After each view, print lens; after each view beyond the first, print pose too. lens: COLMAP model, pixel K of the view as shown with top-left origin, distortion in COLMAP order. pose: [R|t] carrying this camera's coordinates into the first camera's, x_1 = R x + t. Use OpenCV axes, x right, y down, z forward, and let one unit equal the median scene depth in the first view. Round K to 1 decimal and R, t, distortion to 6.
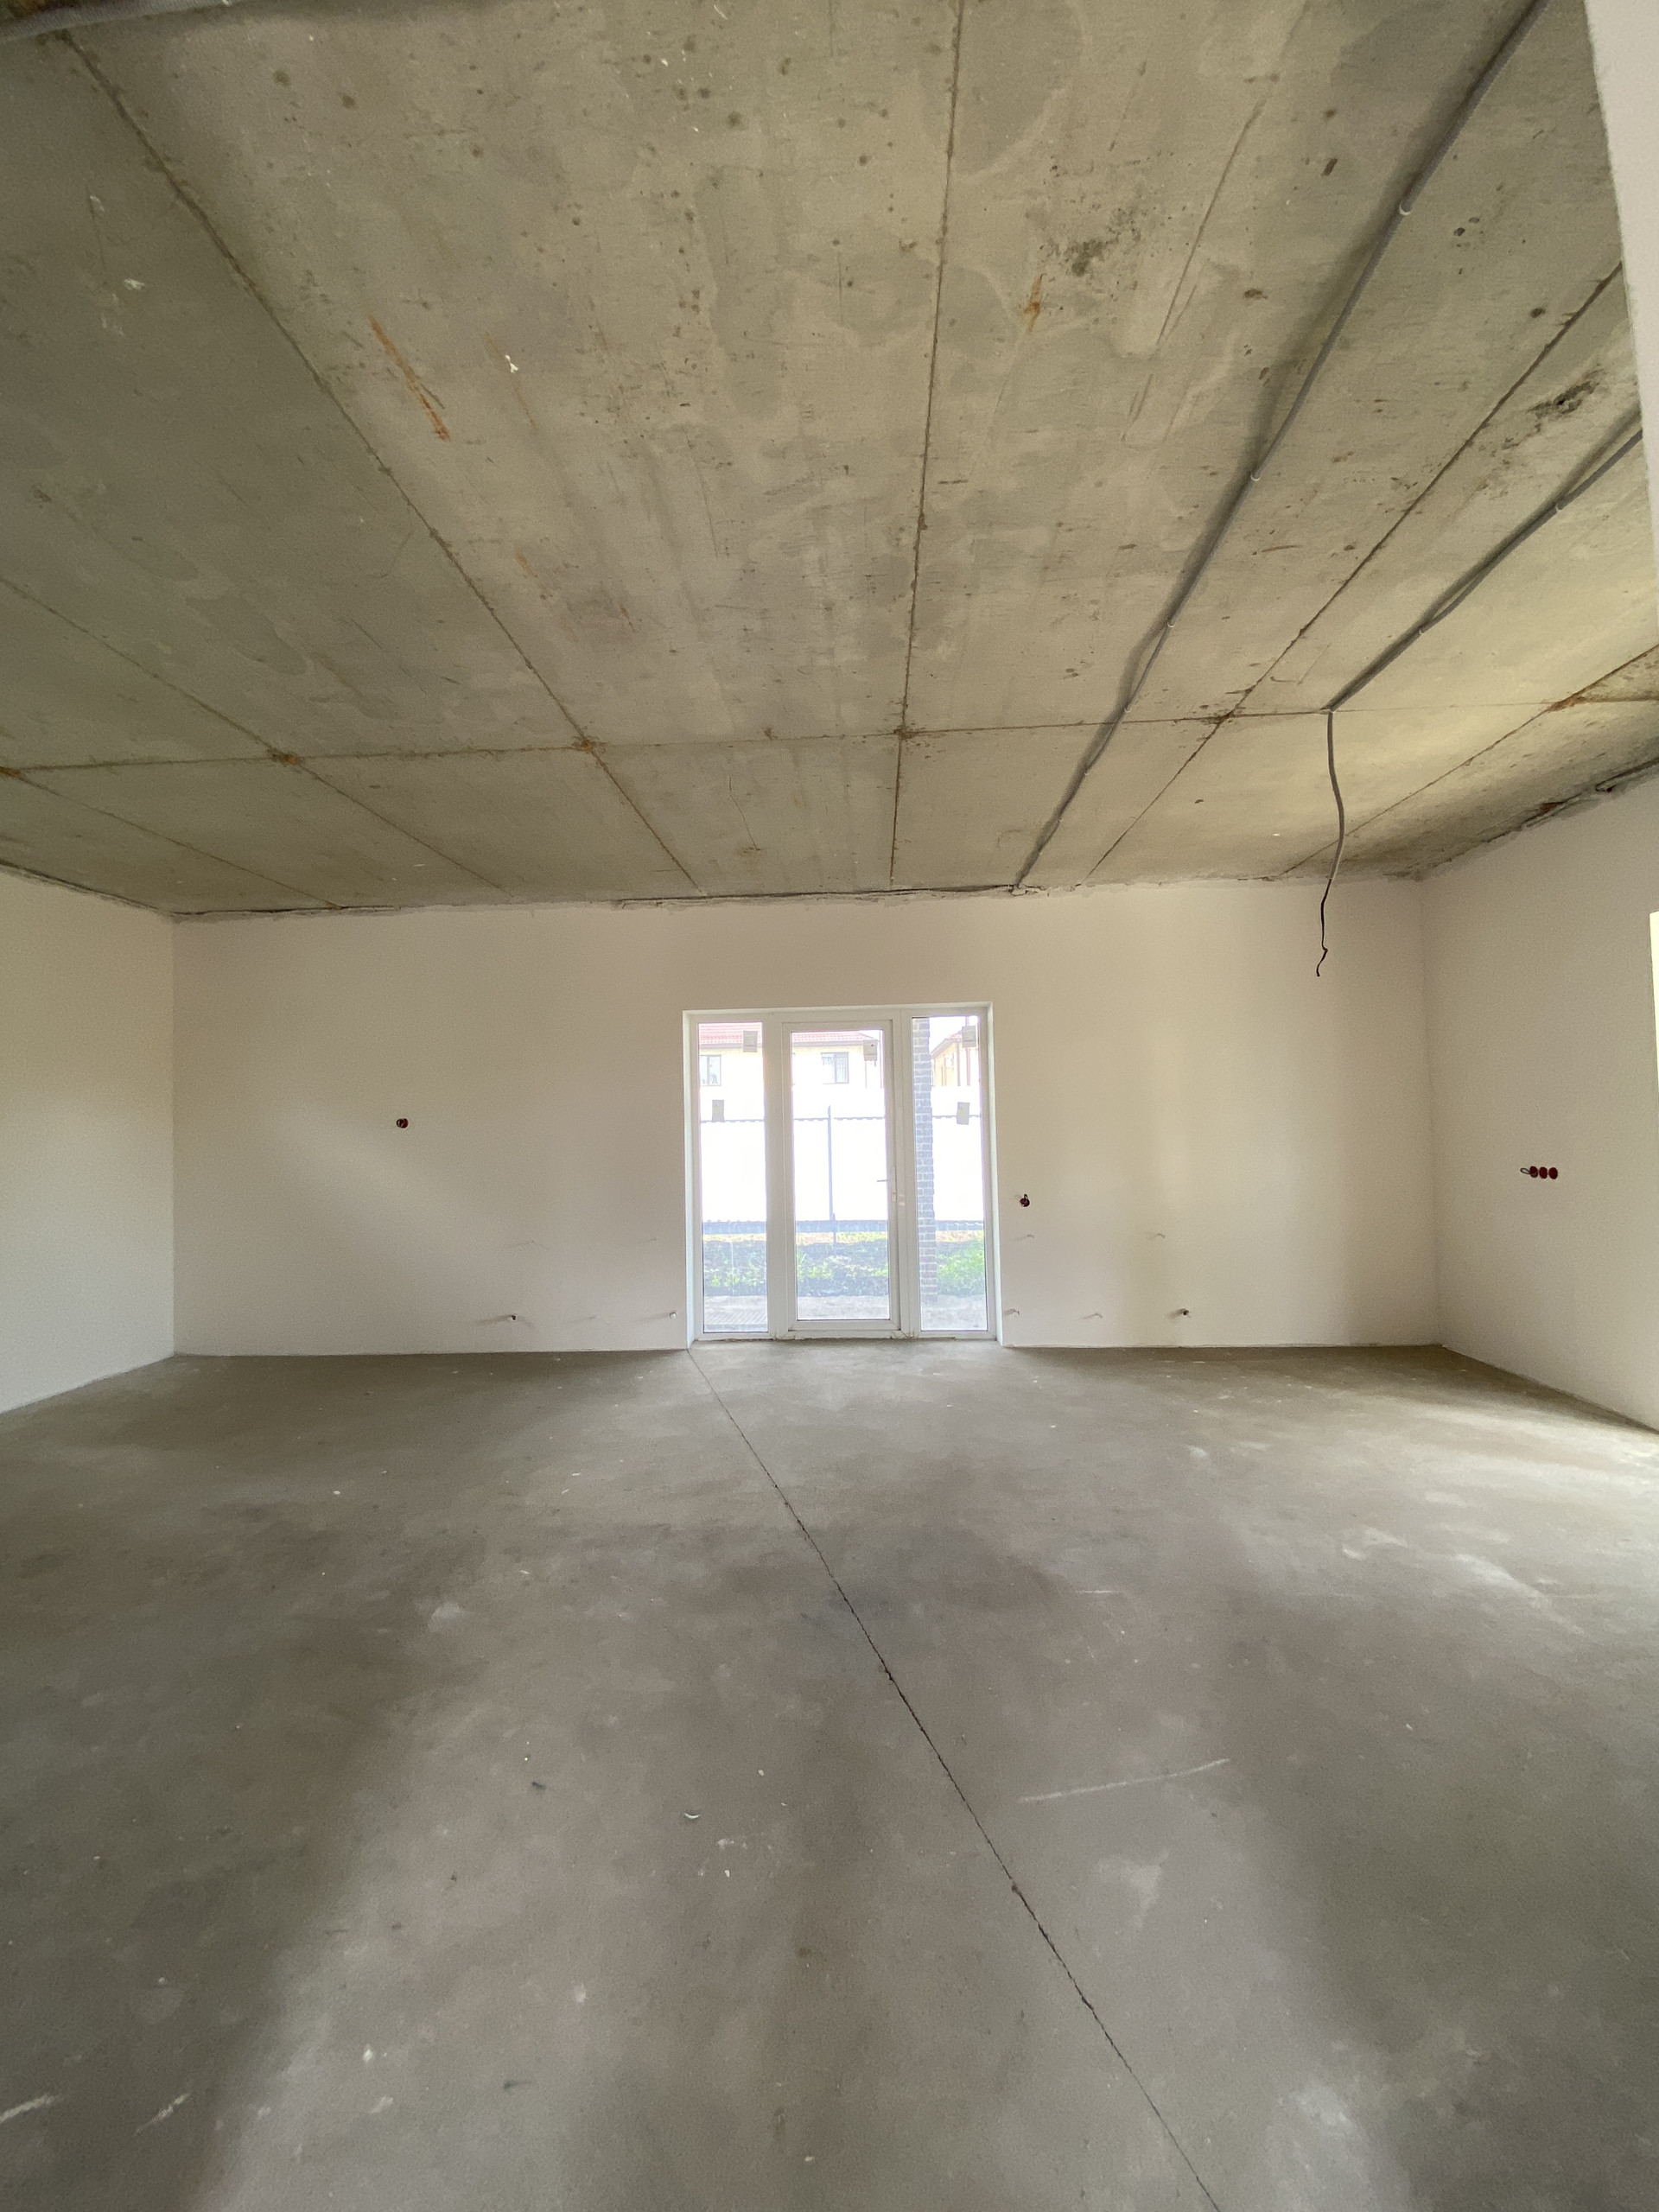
lens RADIAL K [[904.0, 0, 838.9], [0, 904.0, 1100.7], [0, 0, 1]] dist [0.013720, -0.015601]
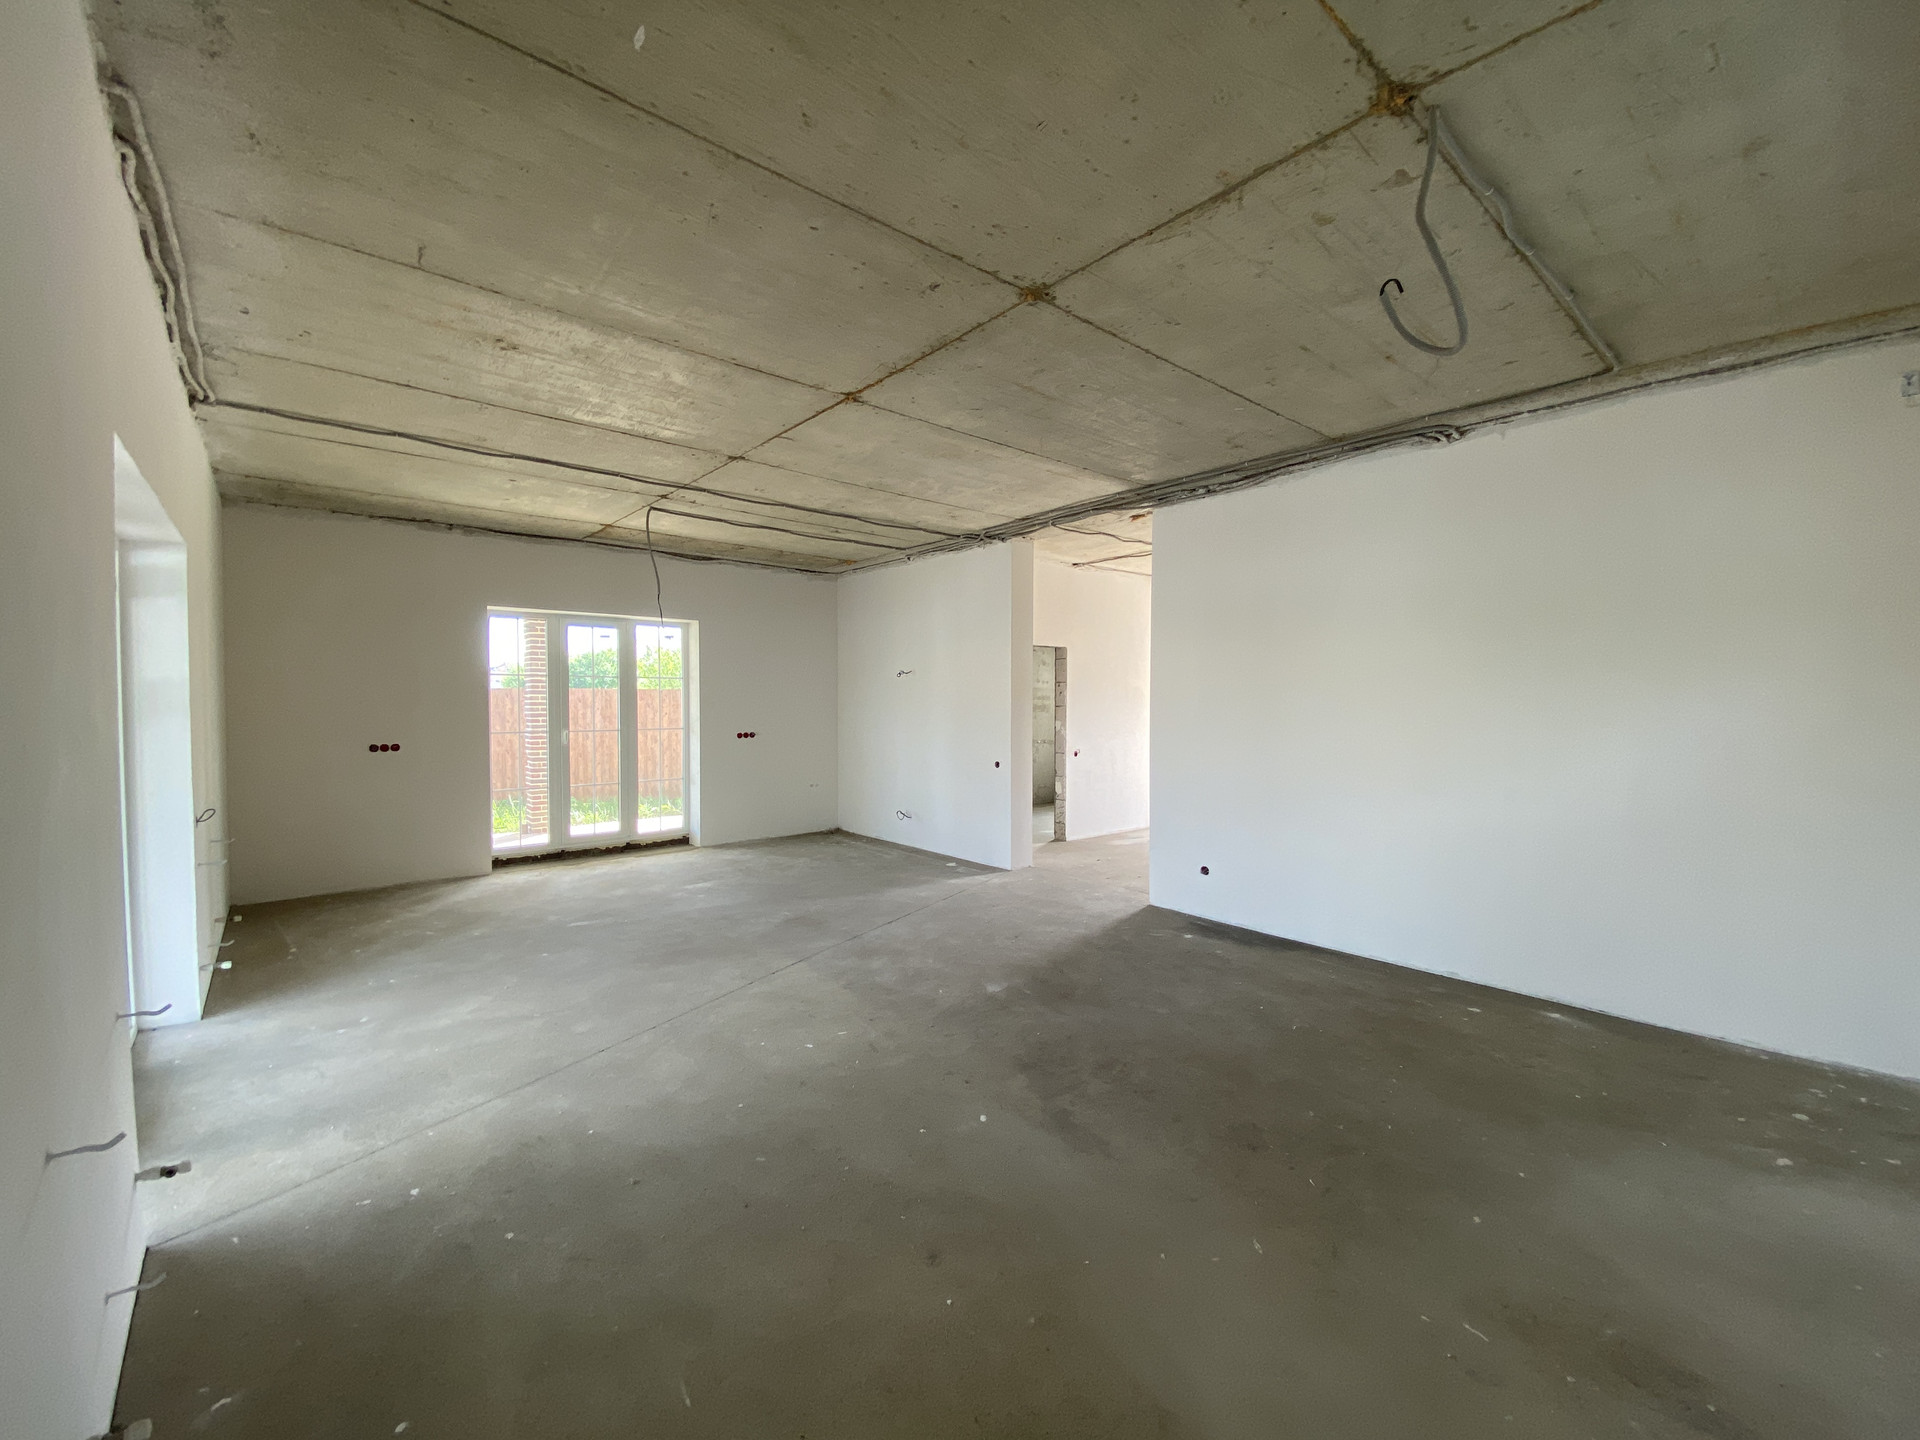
lens RADIAL K [[784.7, 0, 953.7], [0, 784.7, 722.5], [0, 0, 1]] dist [0.013720, -0.015601]
pose [[-0.683336, 0.000675, 0.730104, -1.212648], [-0.004344, 0.999978, -0.004990, 0.054785], [-0.730092, -0.006582, -0.683318, 1.715469]]
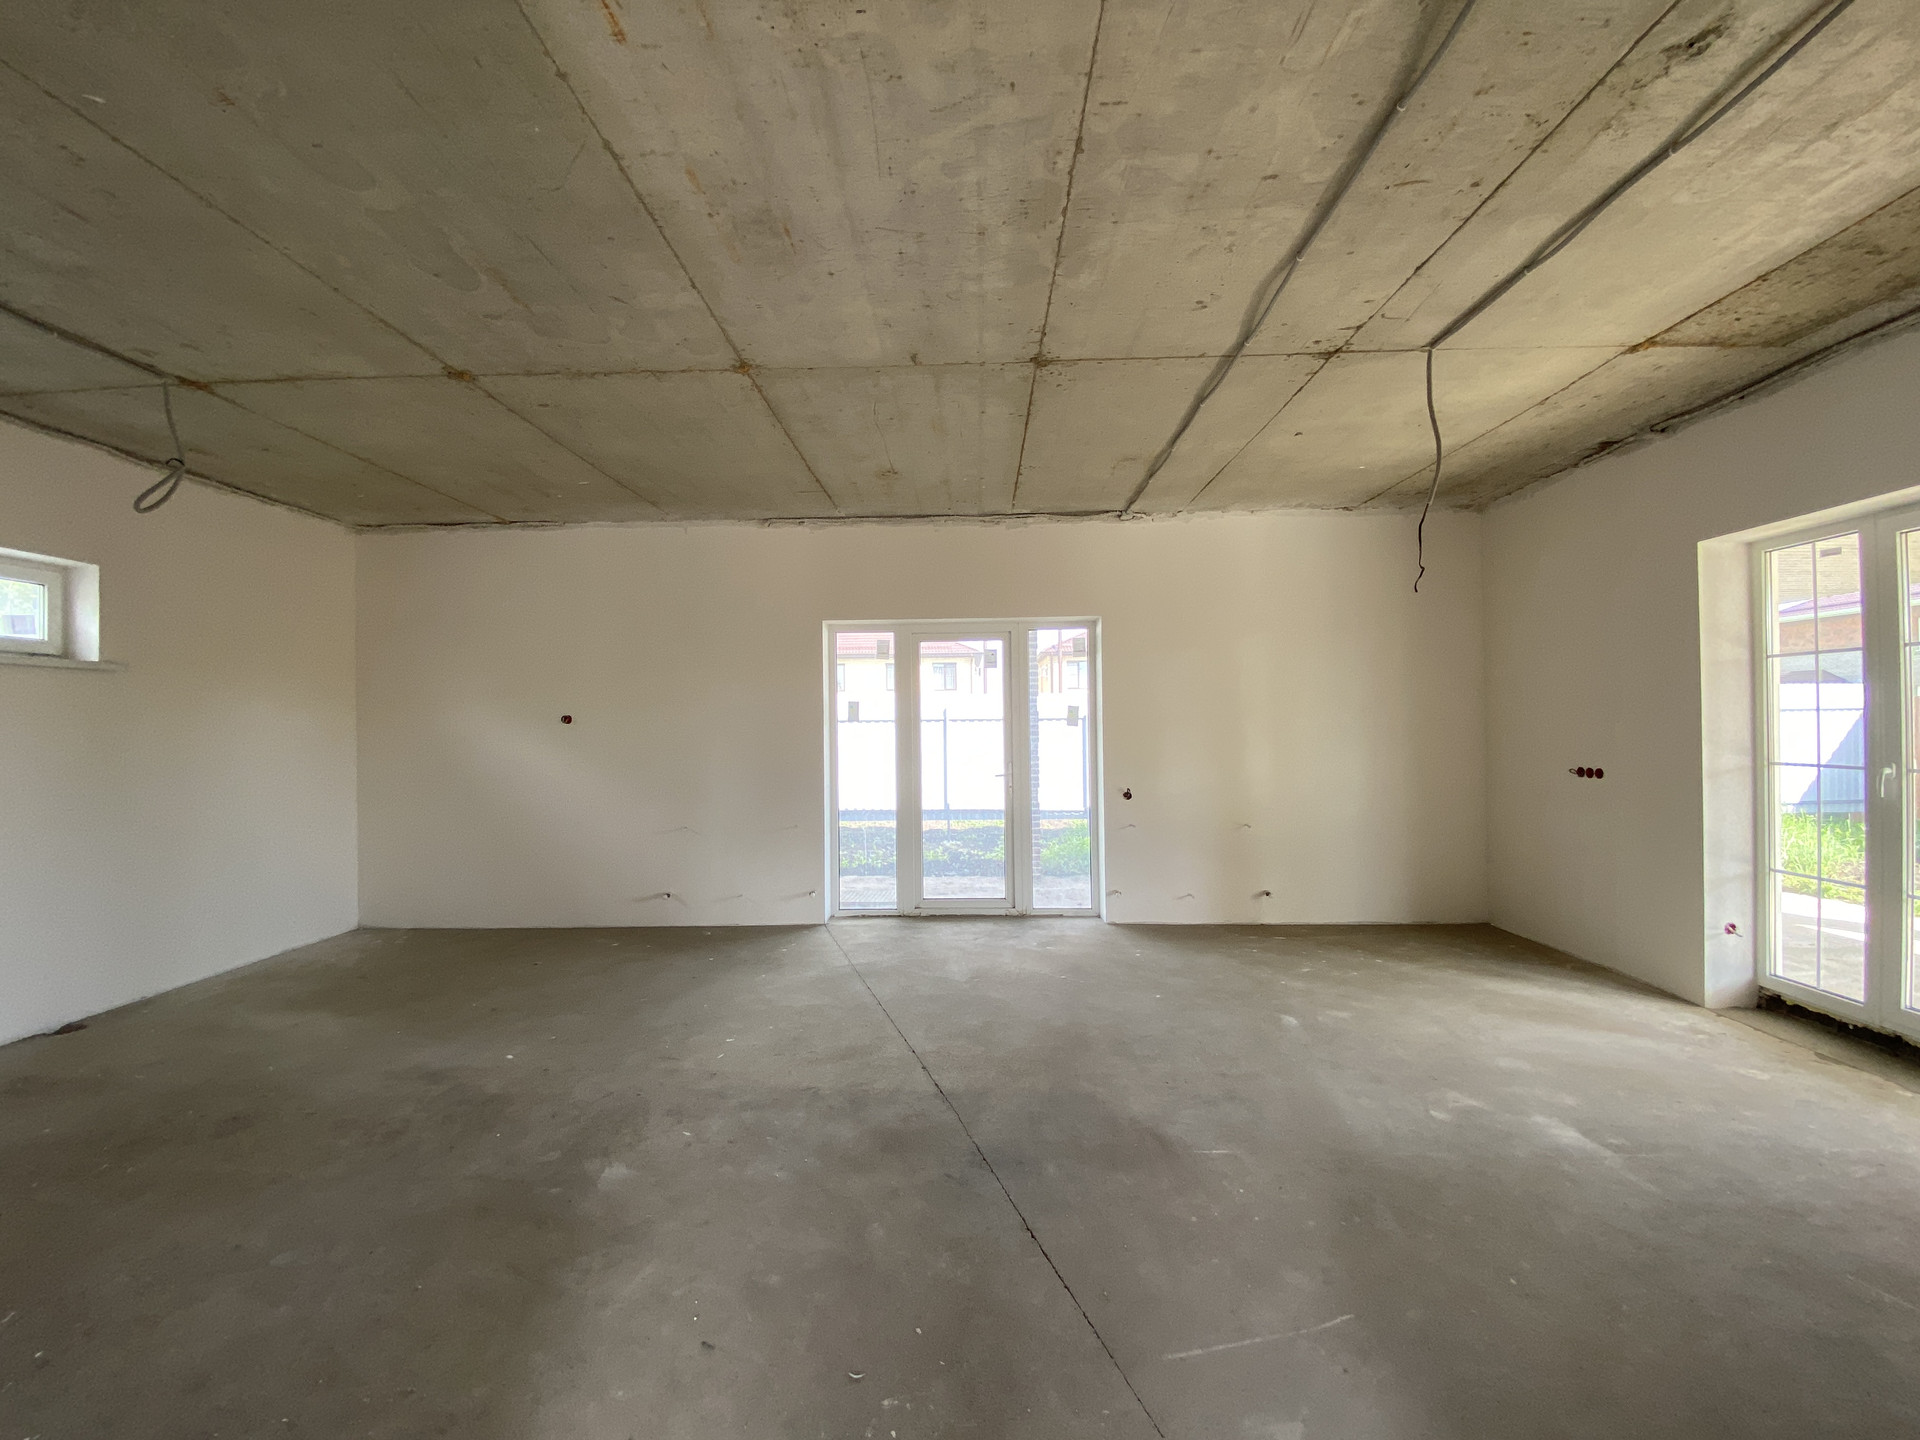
lens RADIAL K [[784.7, 0, 961.6], [0, 784.7, 722.4], [0, 0, 1]] dist [0.013720, -0.015601]
pose [[0.999724, 0.009937, 0.021305, -0.037771], [-0.010404, 0.999706, 0.021910, 0.004542], [-0.021081, -0.022125, 0.999533, 0.056454]]
